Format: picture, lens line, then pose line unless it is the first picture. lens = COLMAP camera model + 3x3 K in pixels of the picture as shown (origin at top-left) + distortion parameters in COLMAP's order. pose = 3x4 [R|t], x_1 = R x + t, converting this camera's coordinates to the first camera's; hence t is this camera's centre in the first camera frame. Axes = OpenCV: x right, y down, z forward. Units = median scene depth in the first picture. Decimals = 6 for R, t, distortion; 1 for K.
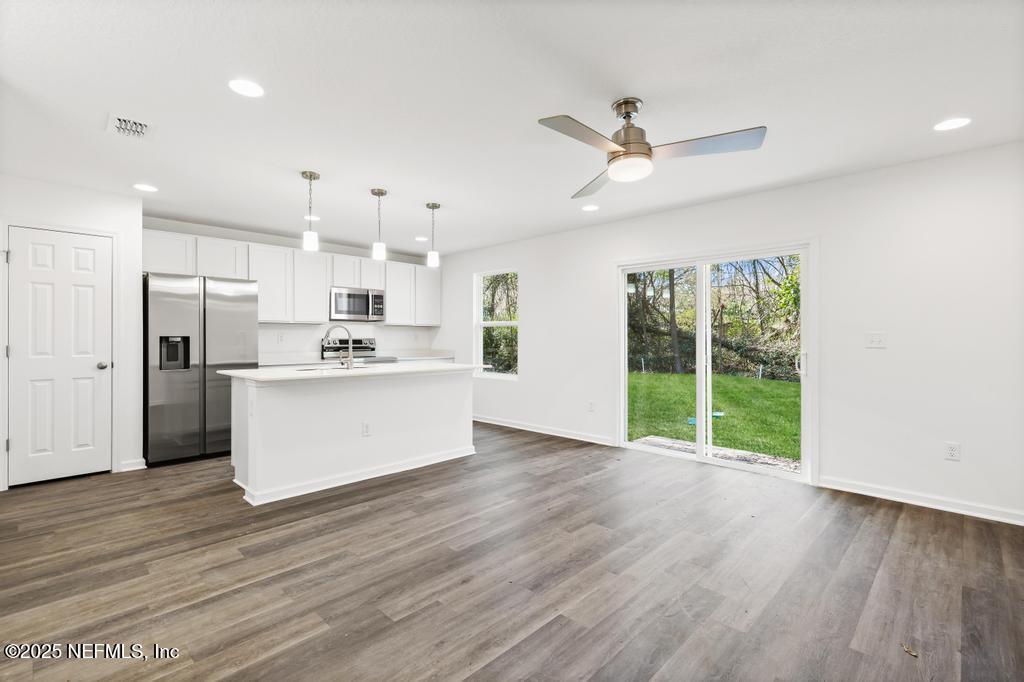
lens RADIAL K [[484.8, 0, 512.8], [0, 484.8, 337.6], [0, 0, 1]] dist [-0.004767, 0.000505]
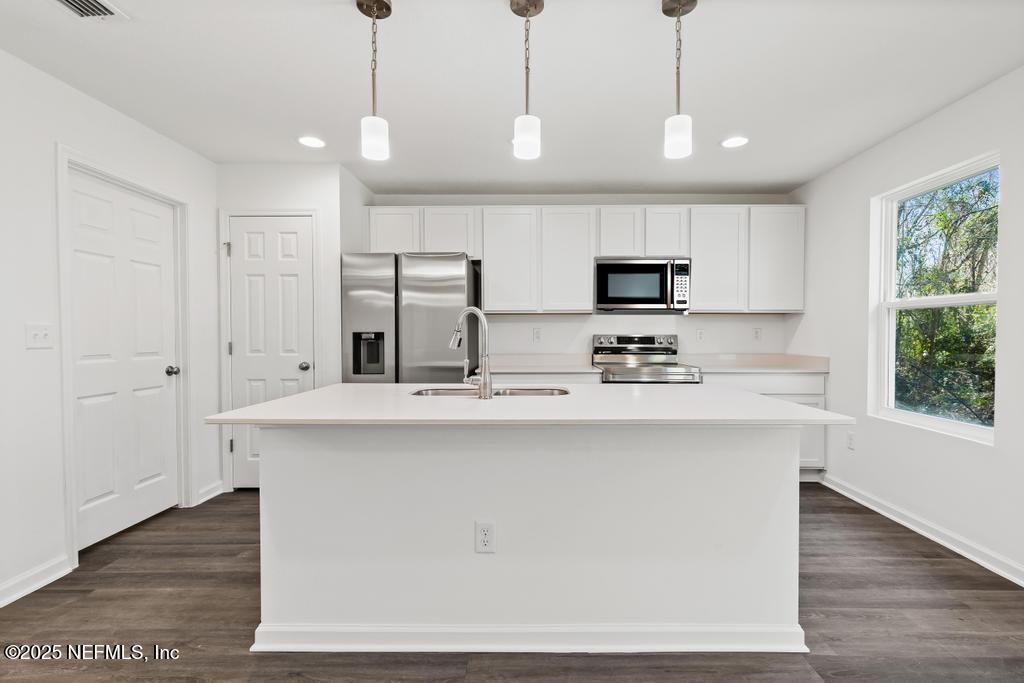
lens RADIAL K [[484.8, 0, 516.8], [0, 484.8, 340.6], [0, 0, 1]] dist [-0.004767, 0.000505]
pose [[0.692701, 0.008079, -0.721179, 0.028131], [0.001603, 0.999918, 0.012741, 0.001150], [0.721223, -0.009982, 0.692631, 0.520306]]
